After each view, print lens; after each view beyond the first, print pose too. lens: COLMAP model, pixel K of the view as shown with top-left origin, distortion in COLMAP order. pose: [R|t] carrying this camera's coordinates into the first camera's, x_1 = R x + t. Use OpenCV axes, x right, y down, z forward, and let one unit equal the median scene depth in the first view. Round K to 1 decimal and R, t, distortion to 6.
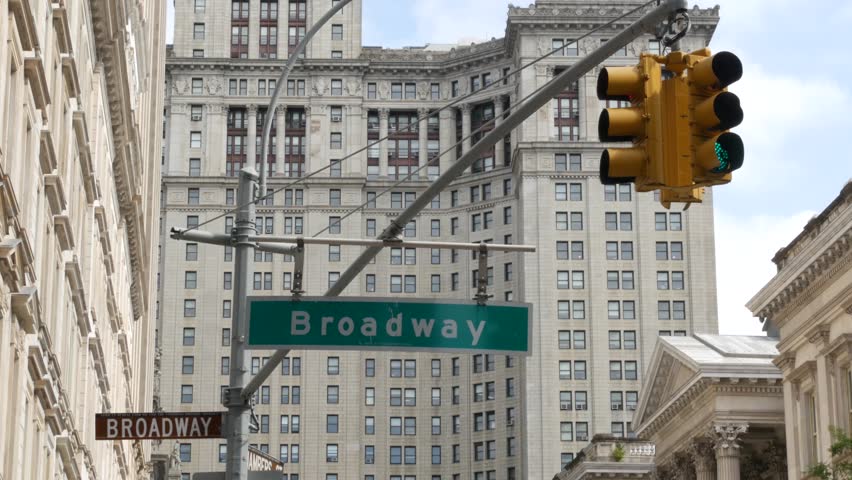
lens RADIAL K [[2004.1, 0, 426.0], [0, 2004.1, 240.0], [0, 0, 1]] dist [0.034636, 0.062516]
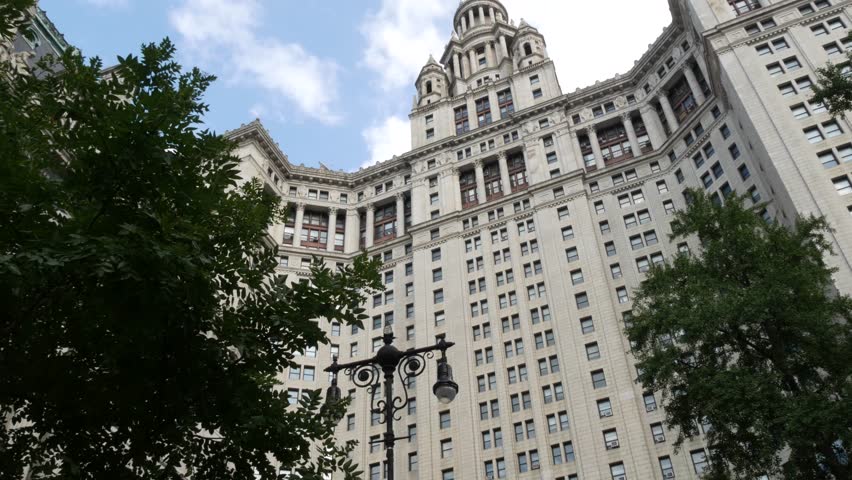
lens RADIAL K [[786.0, 0, 426.0], [0, 786.0, 240.0], [0, 0, 1]] dist [-0.064635, 0.008809]
pose [[0.902240, -0.315454, -0.294028, 0.004684], [0.147870, 0.866804, -0.476220, 0.181574], [0.405090, 0.386186, 0.828711, 0.634943]]
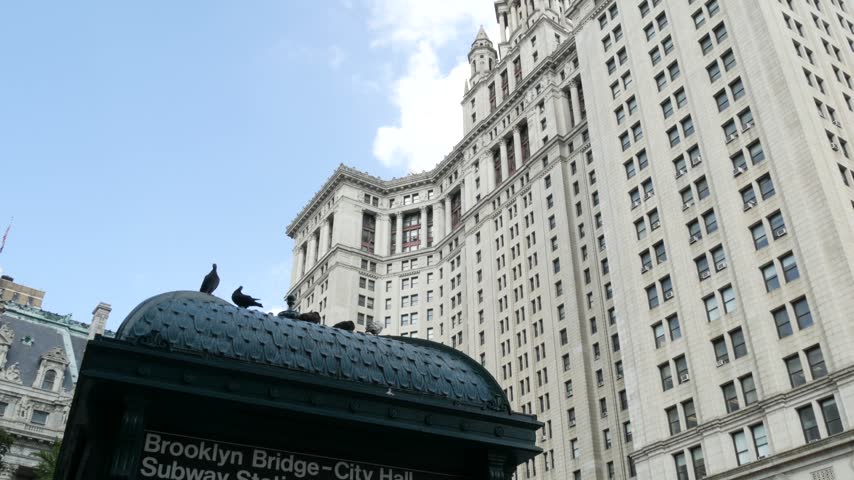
lens RADIAL K [[787.9, 0, 427.0], [0, 787.9, 240.0], [0, 0, 1]] dist [-0.064635, 0.008809]
pose [[0.512805, -0.466304, -0.720827, 0.230458], [0.242064, 0.884099, -0.399717, 0.186169], [0.823672, 0.030490, 0.566246, 0.670904]]
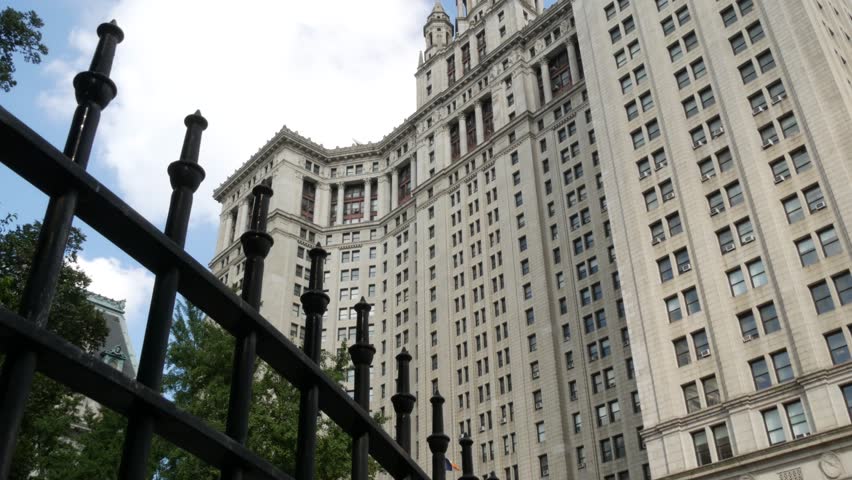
lens RADIAL K [[786.0, 0, 426.0], [0, 786.0, 240.0], [0, 0, 1]] dist [-0.064635, 0.008809]
pose [[0.644303, -0.421031, -0.638440, 0.182810], [0.229116, 0.902736, -0.364107, 0.180937], [0.729644, 0.088318, 0.678100, 0.656175]]
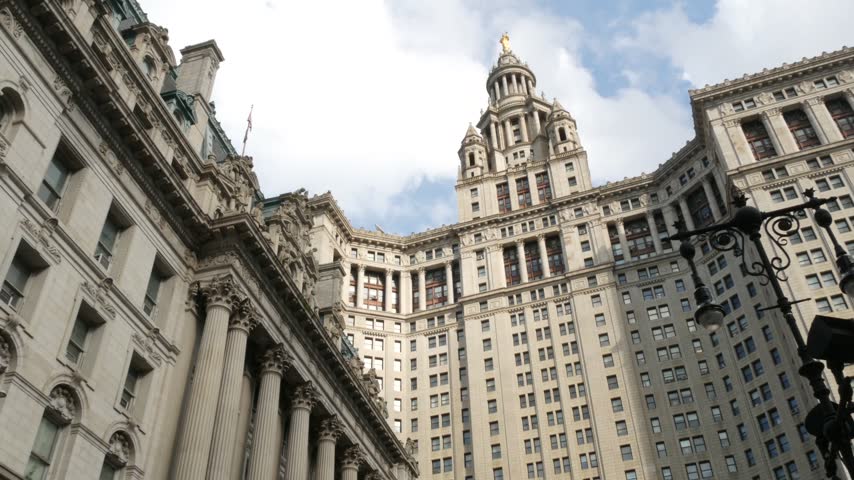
lens RADIAL K [[787.9, 0, 427.0], [0, 787.9, 240.0], [0, 0, 1]] dist [-0.064635, 0.008809]
pose [[0.931437, -0.253004, -0.261560, -0.006917], [0.123274, 0.895641, -0.427354, 0.149103], [0.342386, 0.365809, 0.865422, 0.526945]]
